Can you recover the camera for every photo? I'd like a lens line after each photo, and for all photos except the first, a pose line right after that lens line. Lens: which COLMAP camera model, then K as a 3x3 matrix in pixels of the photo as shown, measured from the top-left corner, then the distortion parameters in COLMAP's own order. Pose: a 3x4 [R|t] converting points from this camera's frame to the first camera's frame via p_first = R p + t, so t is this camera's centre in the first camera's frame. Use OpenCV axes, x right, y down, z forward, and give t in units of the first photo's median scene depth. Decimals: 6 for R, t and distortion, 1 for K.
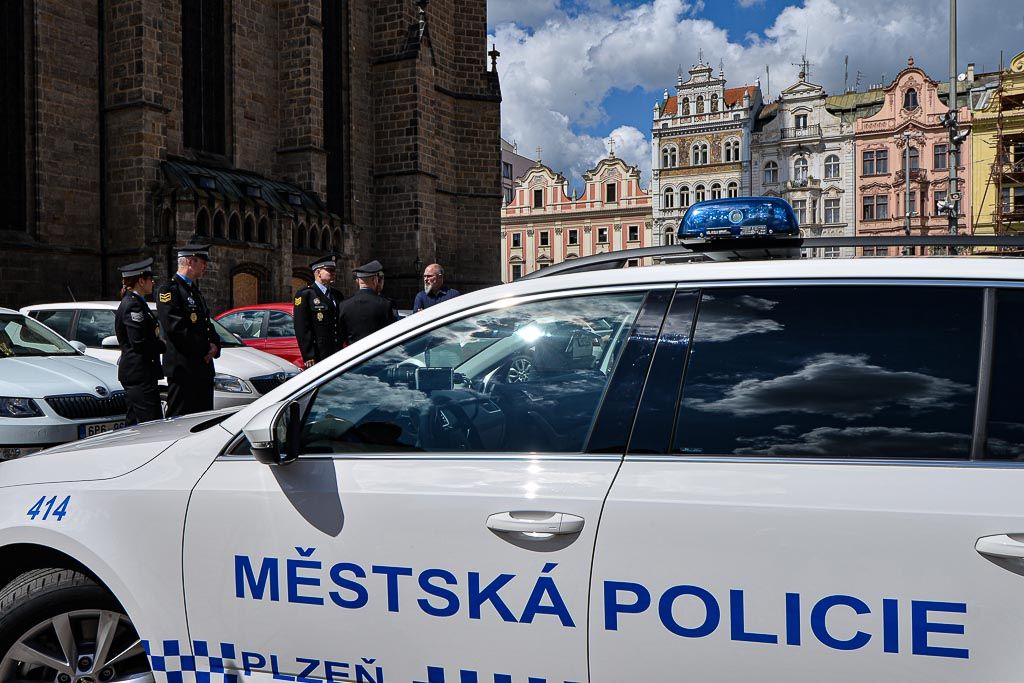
lens RADIAL K [[889.1, 0, 512.0], [0, 889.1, 341.5], [0, 0, 1]] dist [0.003030, 0.000818]
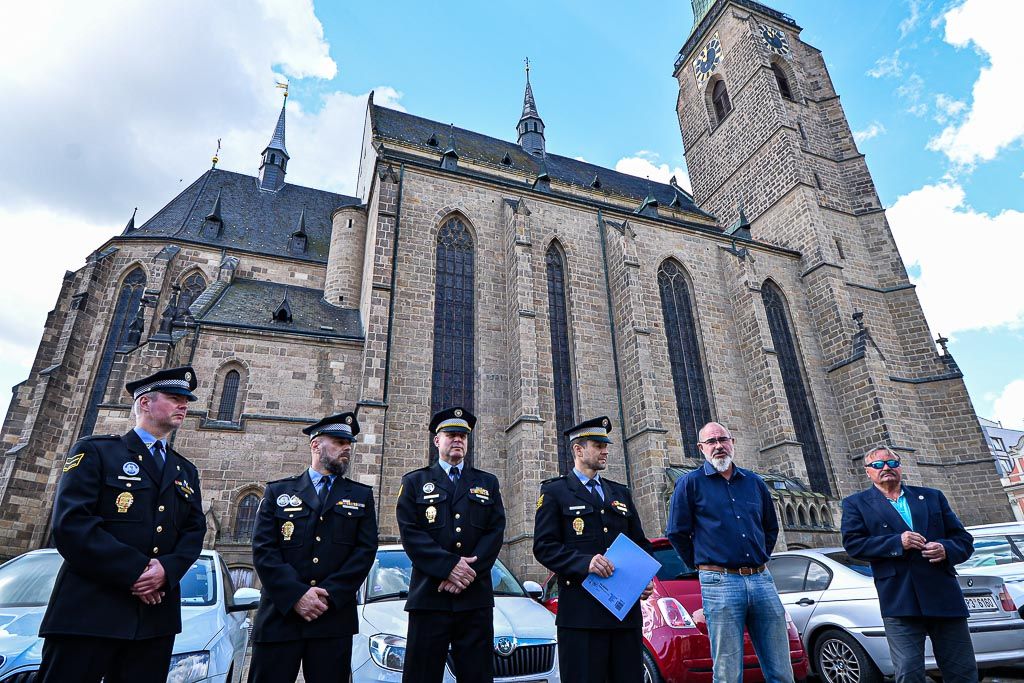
lens RADIAL K [[577.1, 0, 512.0], [0, 577.1, 341.5], [0, 0, 1]] dist [-0.006849, -0.003552]
pose [[0.747116, -0.296498, -0.594900, 0.007710], [0.006311, 0.898123, -0.439698, 0.006366], [0.664663, 0.324752, 0.672874, 0.140171]]
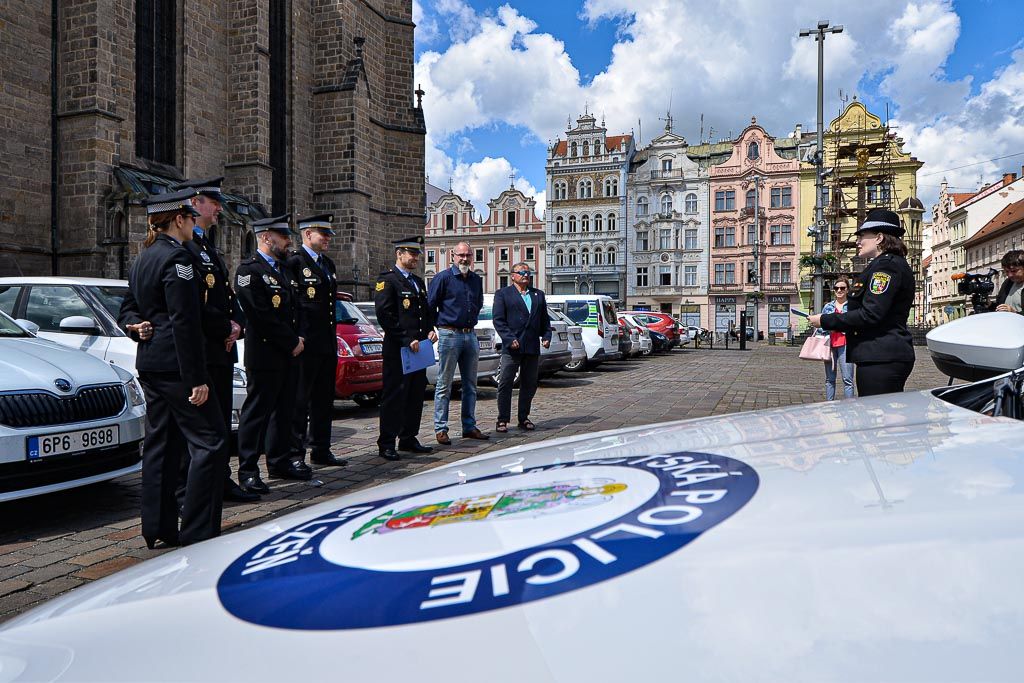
lens RADIAL K [[728.9, 0, 512.0], [0, 728.9, 341.5], [0, 0, 1]] dist [0.002986, -0.007426]
pose [[0.991051, 0.008801, 0.133192, -0.029210], [-0.008065, 0.999949, -0.006068, 0.004292], [-0.133239, 0.004940, 0.991072, 0.059659]]
